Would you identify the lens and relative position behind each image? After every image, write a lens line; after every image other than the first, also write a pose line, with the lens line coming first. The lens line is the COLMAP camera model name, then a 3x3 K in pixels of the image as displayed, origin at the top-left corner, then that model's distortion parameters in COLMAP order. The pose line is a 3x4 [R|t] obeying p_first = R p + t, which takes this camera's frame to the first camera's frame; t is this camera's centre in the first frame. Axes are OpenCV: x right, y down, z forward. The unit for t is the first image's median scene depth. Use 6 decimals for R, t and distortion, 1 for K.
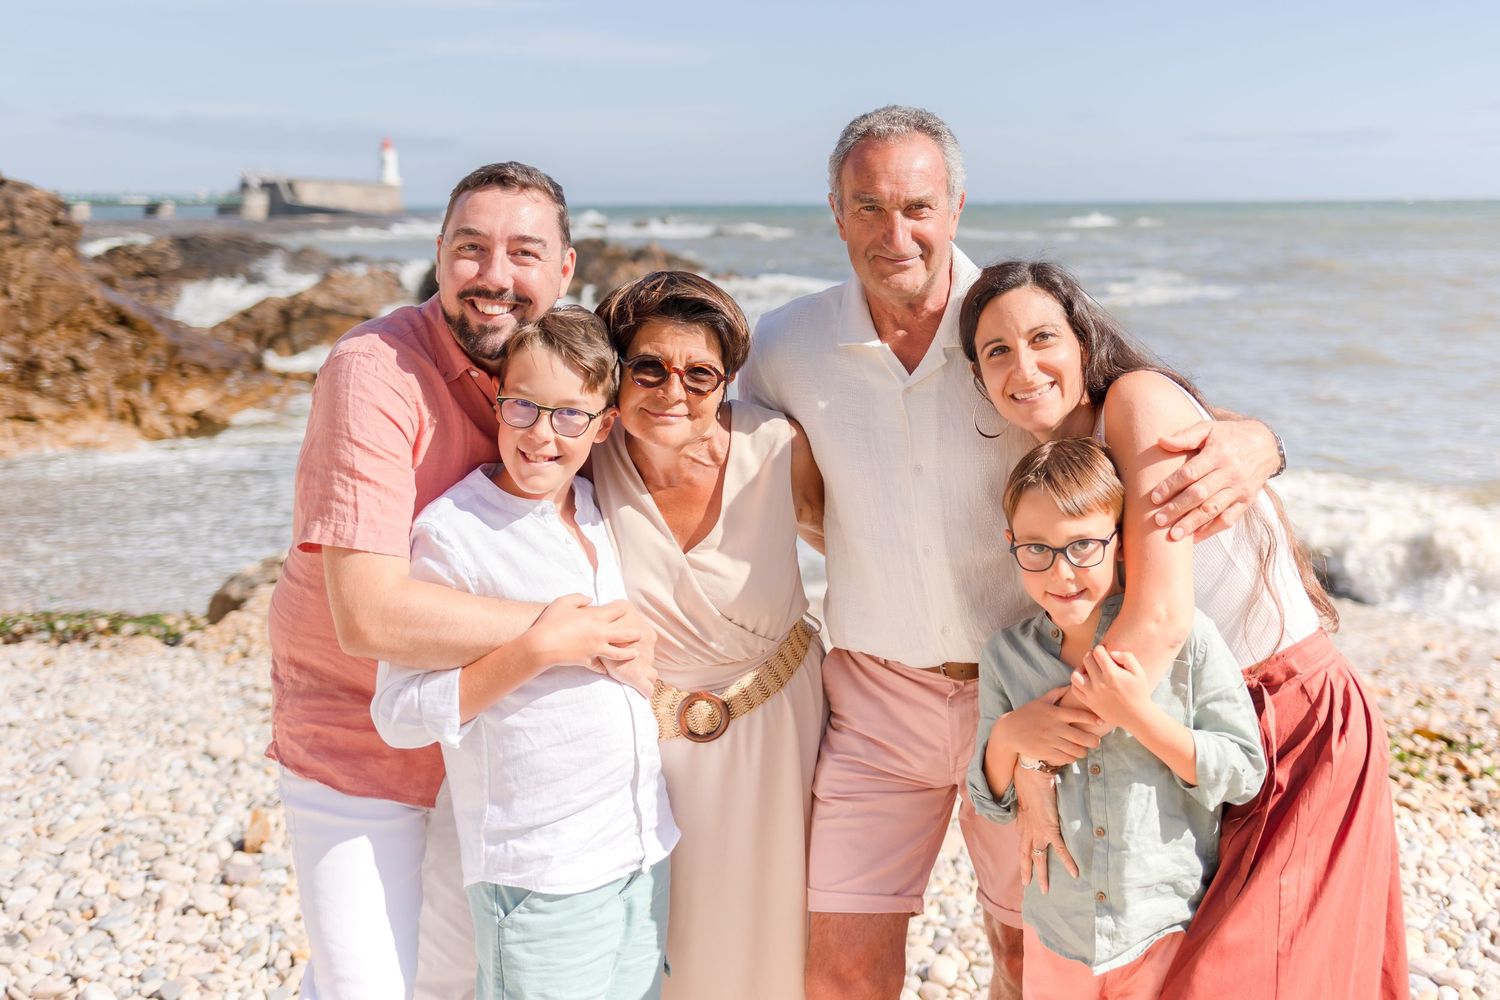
lens RADIAL K [[1687.1, 0, 925.5], [0, 1687.1, 258.6], [0, 0, 1]] dist [0.020440, -0.041477]
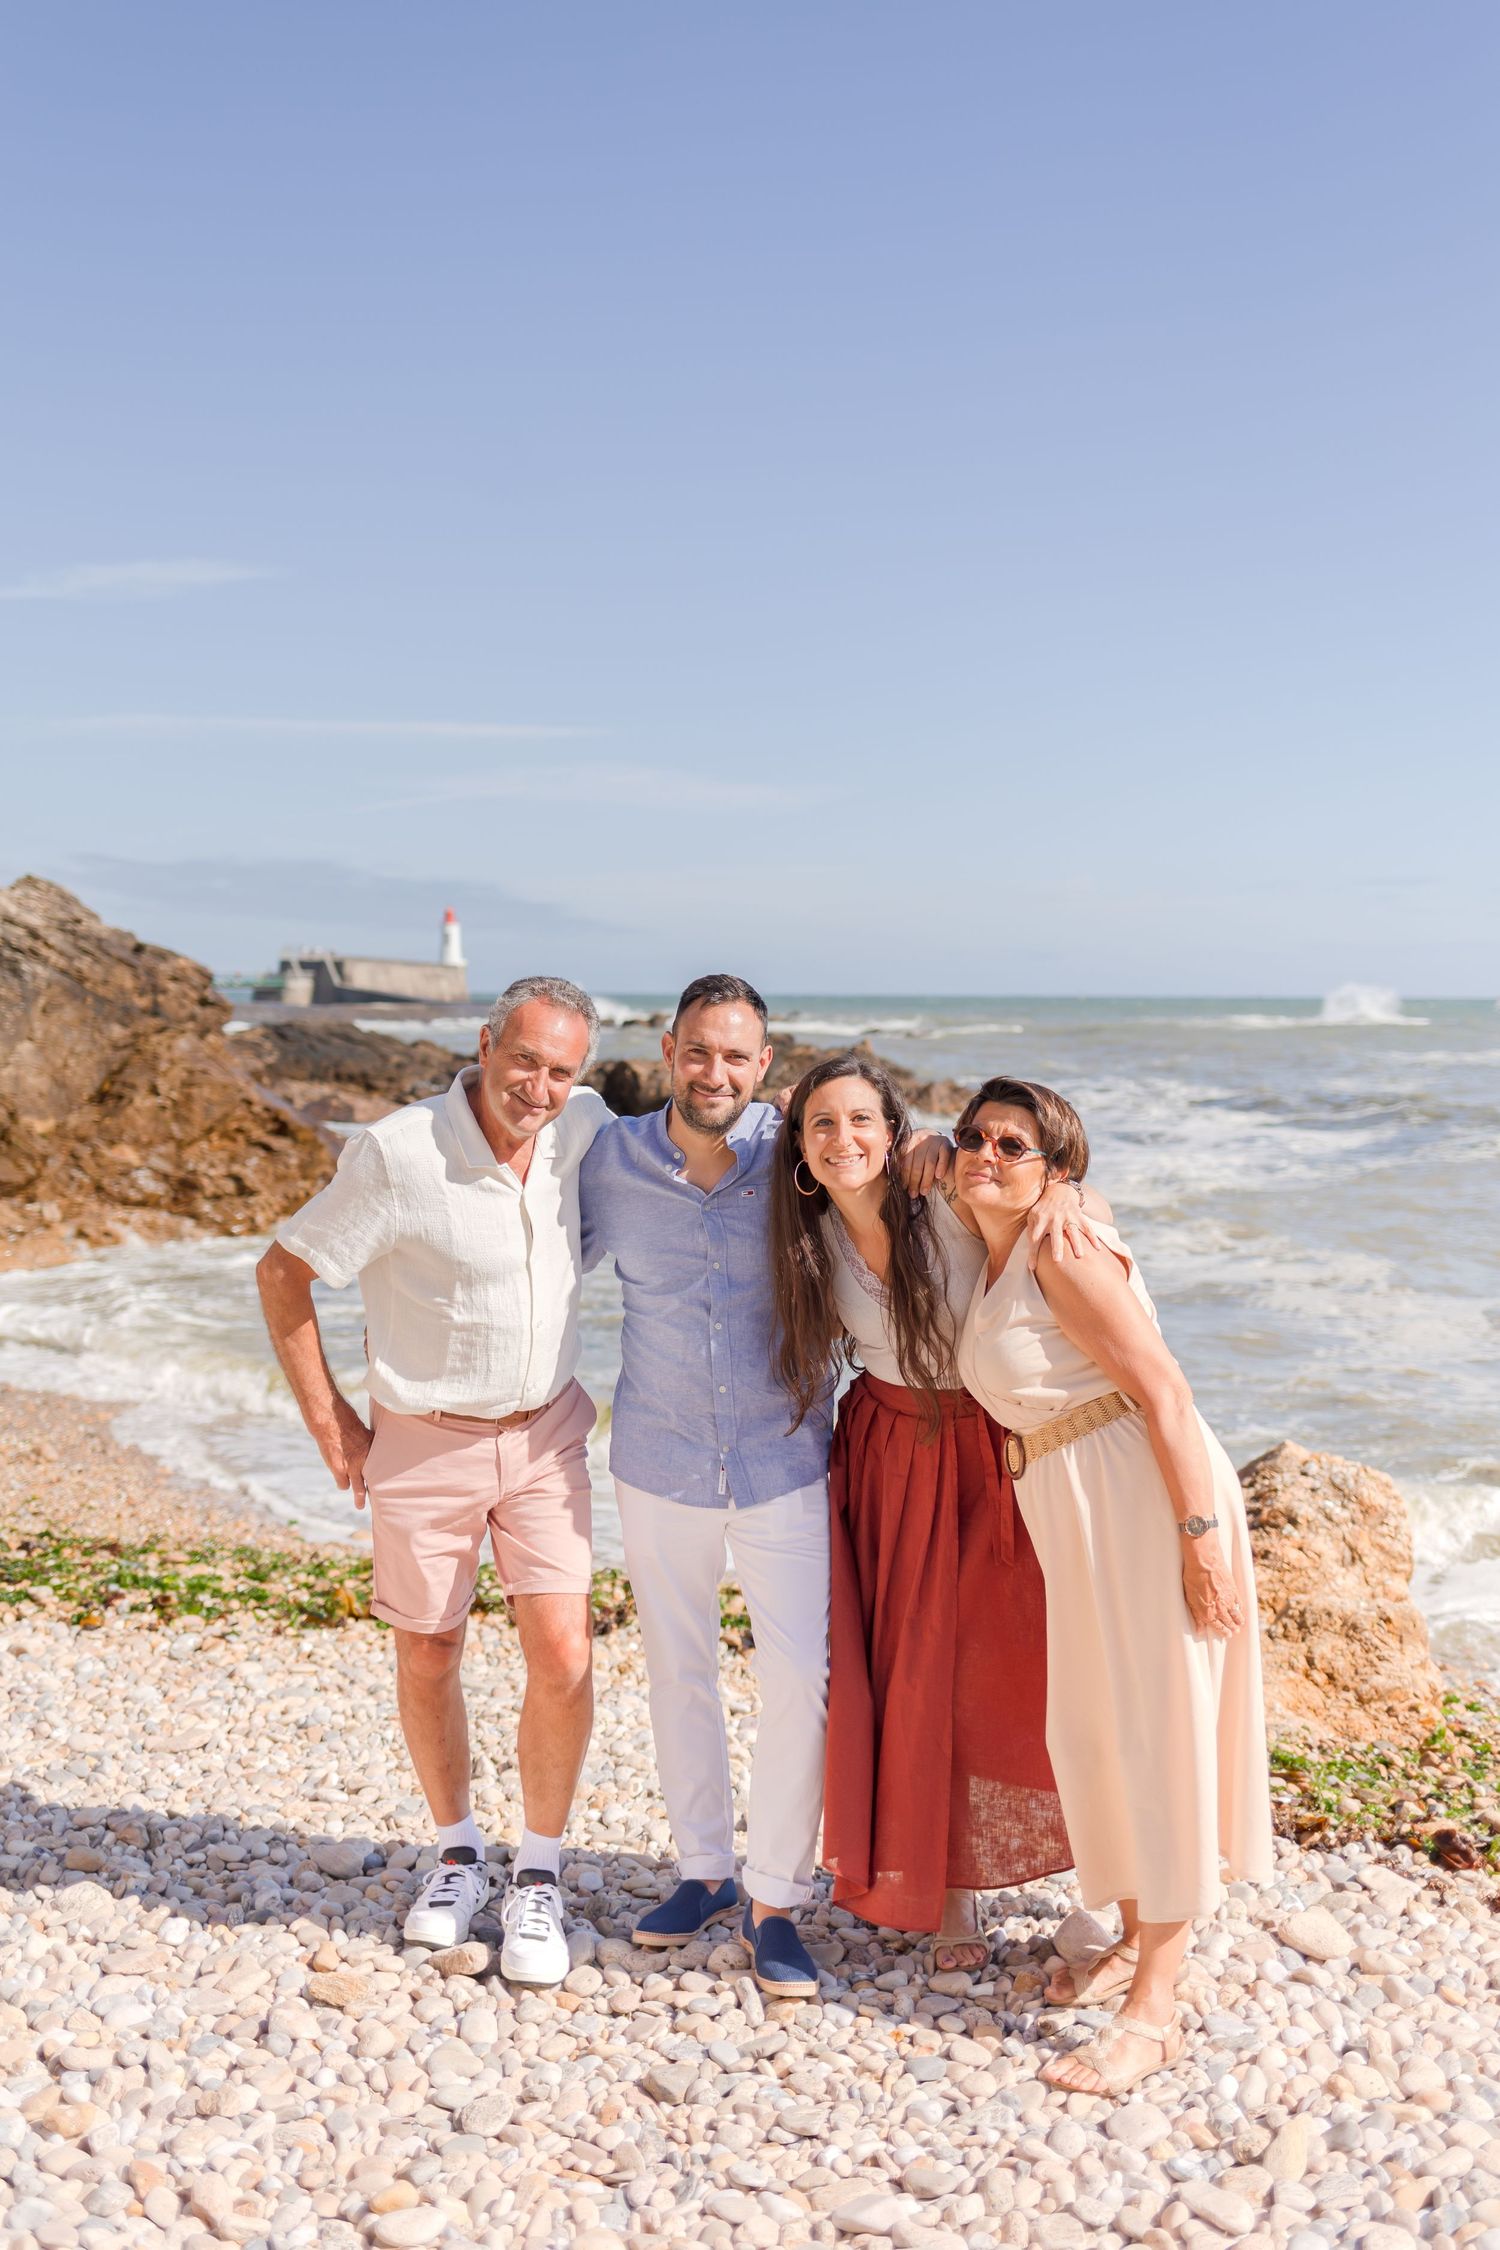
lens RADIAL K [[2156.8, 0, 750.0], [0, 2156.8, 1125.0], [0, 0, 1]] dist [0.019453, -0.004273]
pose [[0.986522, 0.020306, -0.162363, -0.112411], [-0.015824, 0.999459, 0.028847, 0.003206], [0.162861, -0.025889, 0.986309, 0.068288]]
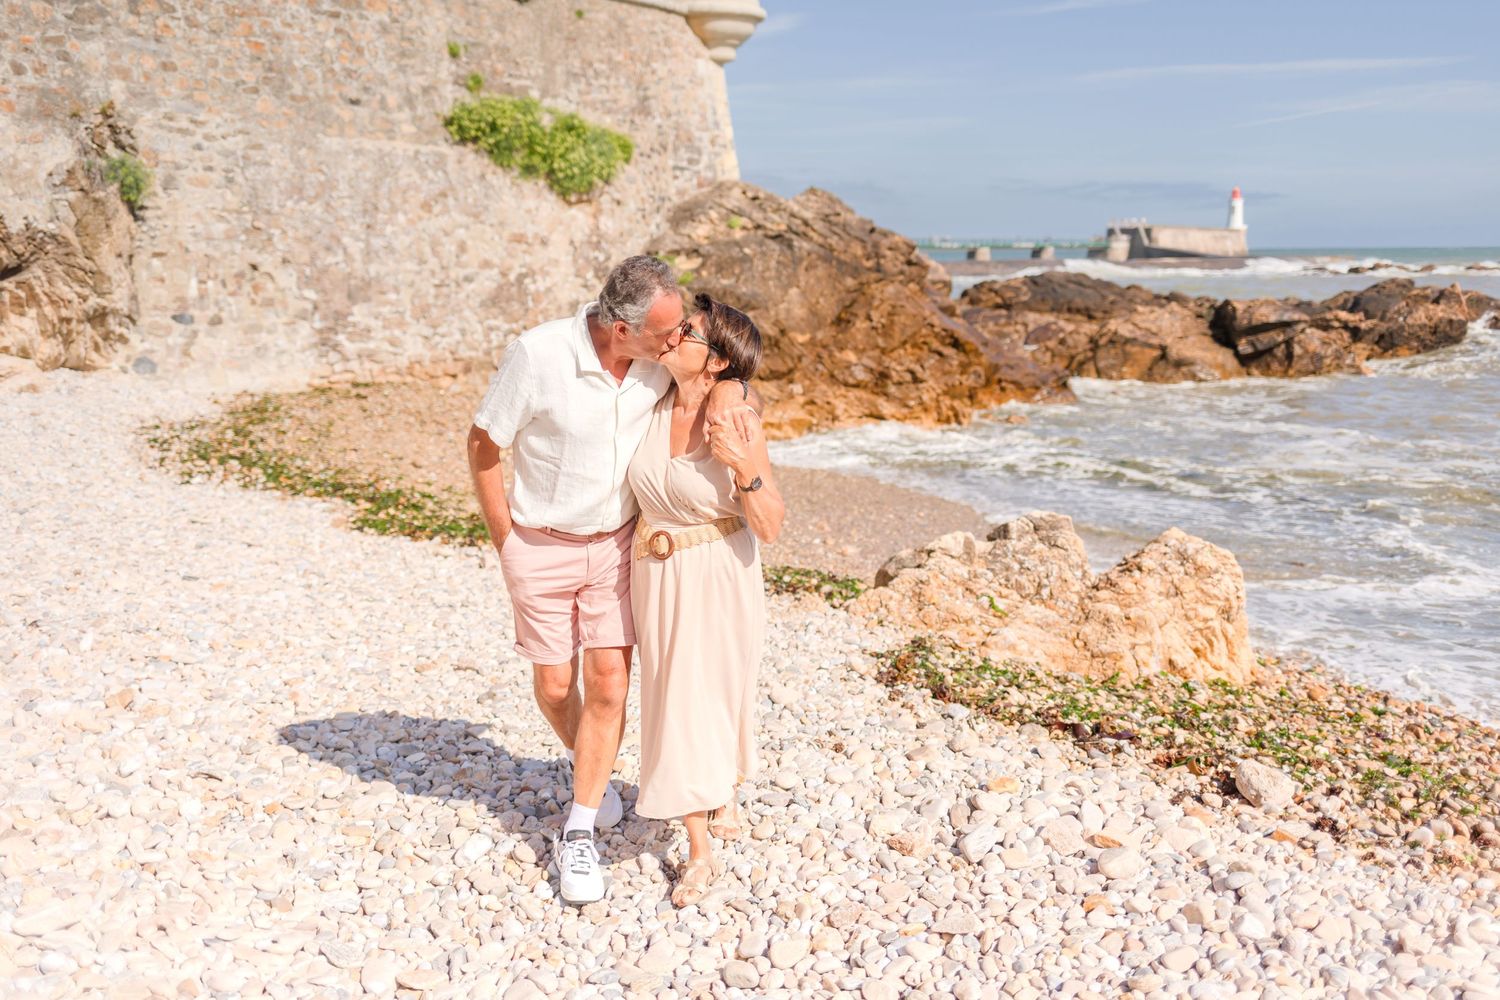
lens RADIAL K [[1473.2, 0, 739.5], [0, 1473.2, 496.6], [0, 0, 1]] dist [0.022695, -0.034098]
pose [[0.808298, 0.095272, -0.581015, 0.037578], [-0.016200, 0.990046, 0.139806, -0.000032], [0.588551, -0.103592, 0.801796, 0.034023]]
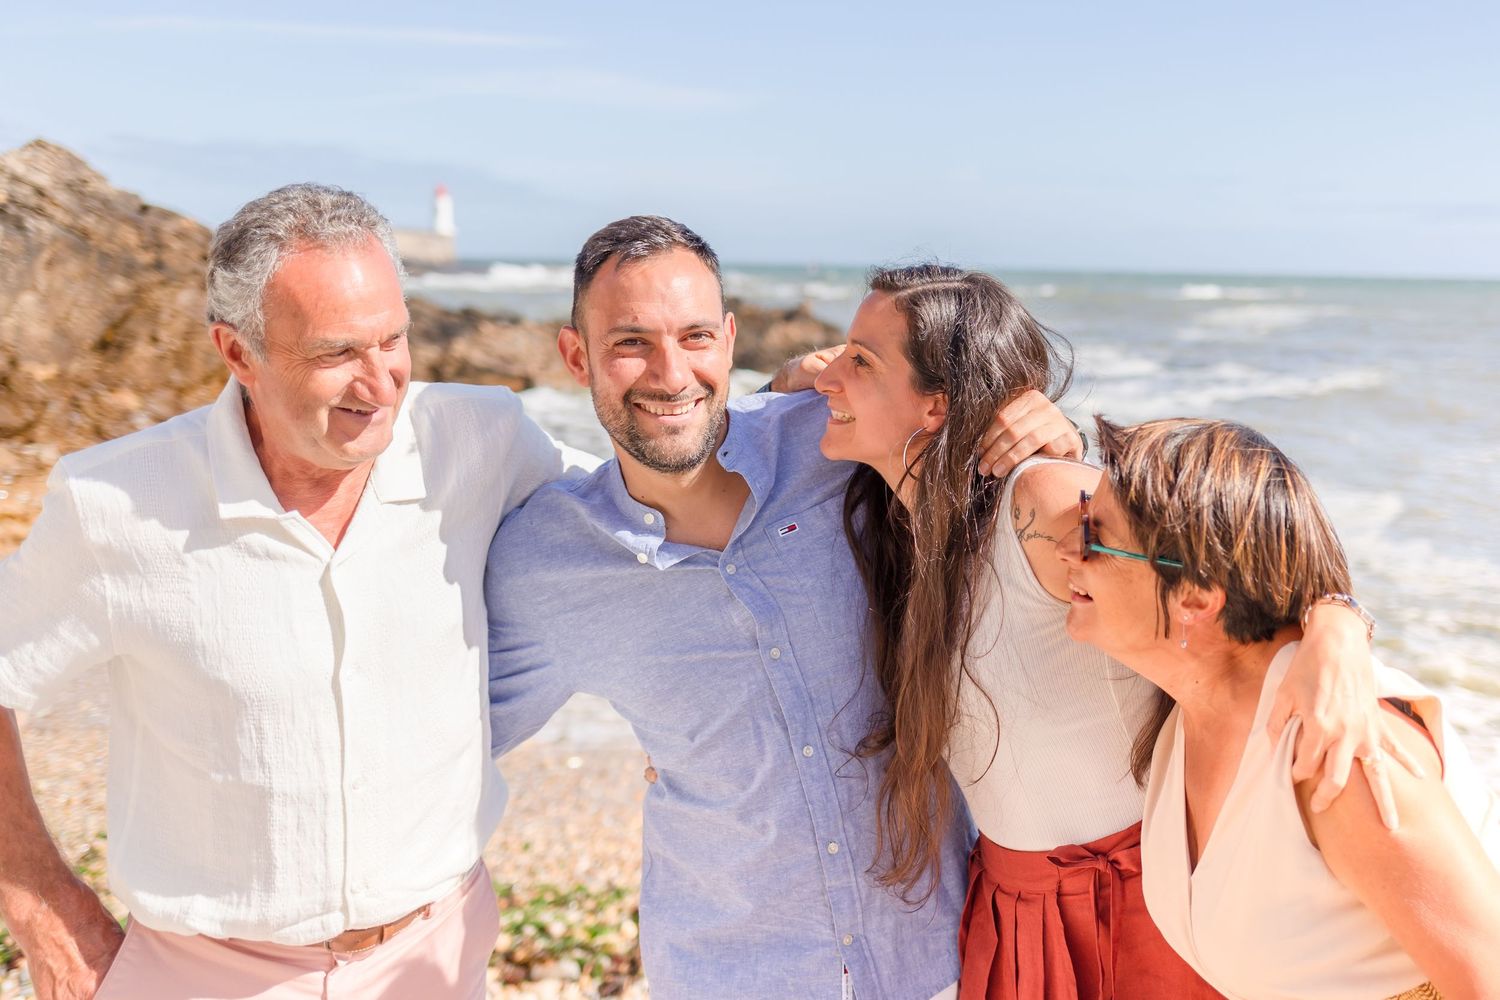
lens RADIAL K [[1744.0, 0, 959.9], [0, 1744.0, 346.0], [0, 0, 1]] dist [-0.013084, -0.015668]
pose [[0.999523, 0.028828, -0.011067, -0.136711], [-0.028696, 0.999517, 0.011895, 0.001574], [0.011404, -0.011572, 0.999868, 0.148015]]
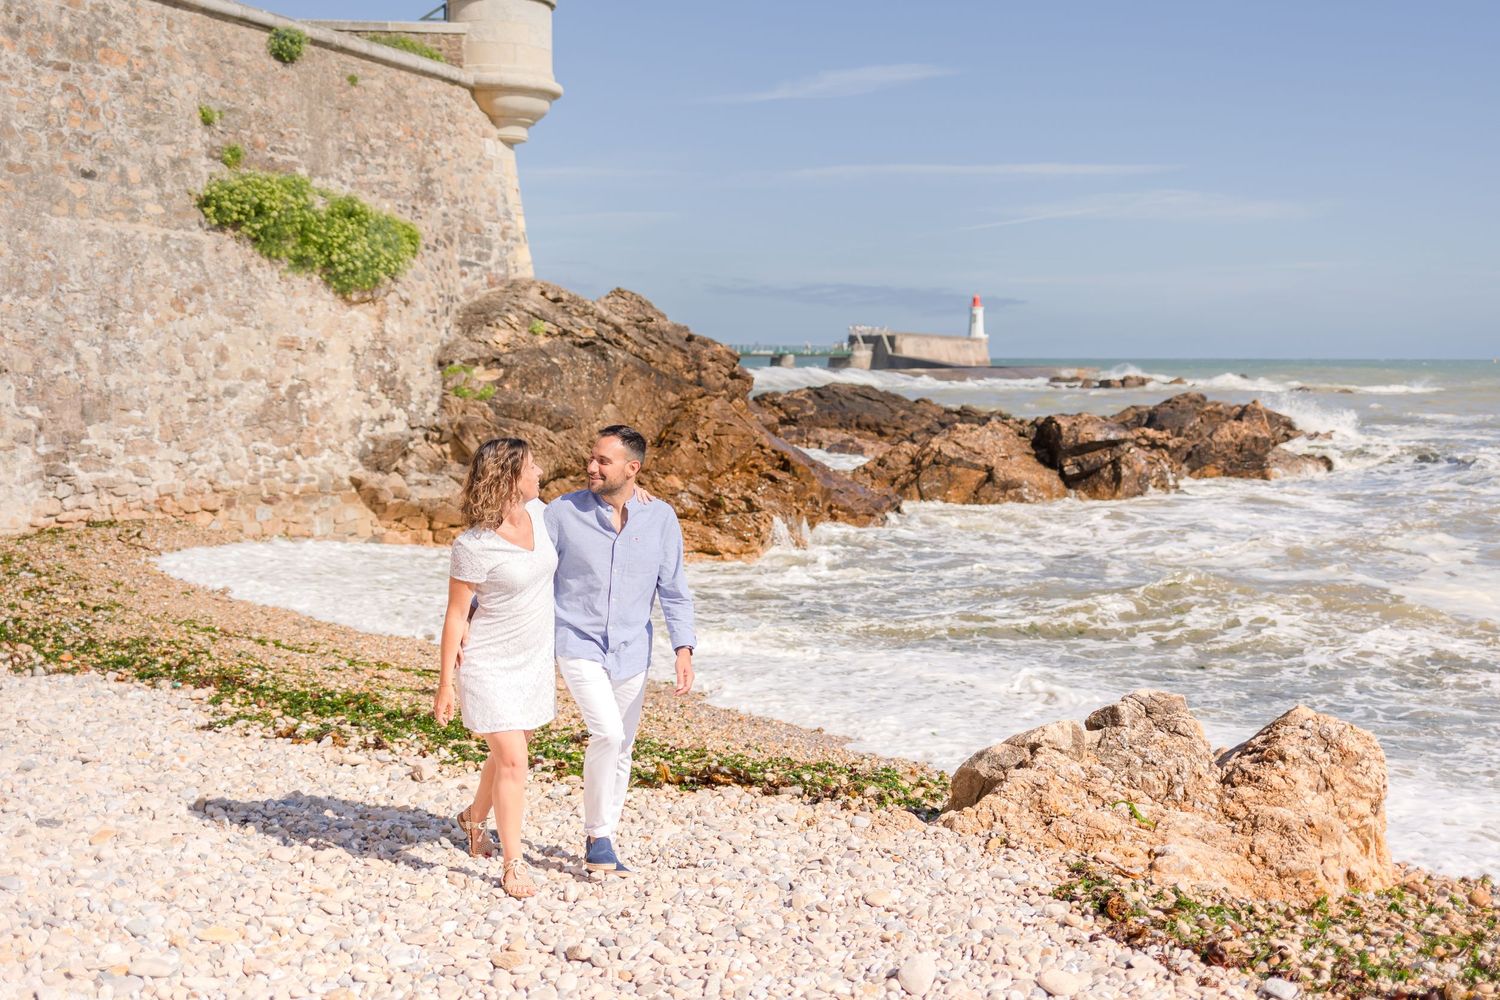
lens RADIAL K [[1627.5, 0, 780.5], [0, 1627.5, 554.4], [0, 0, 1]] dist [0.017811, -0.032797]
pose [[0.911501, 0.056468, -0.407403, -0.048252], [-0.020509, 0.995538, 0.092101, -0.003283], [0.410786, -0.075595, 0.908593, 0.038937]]
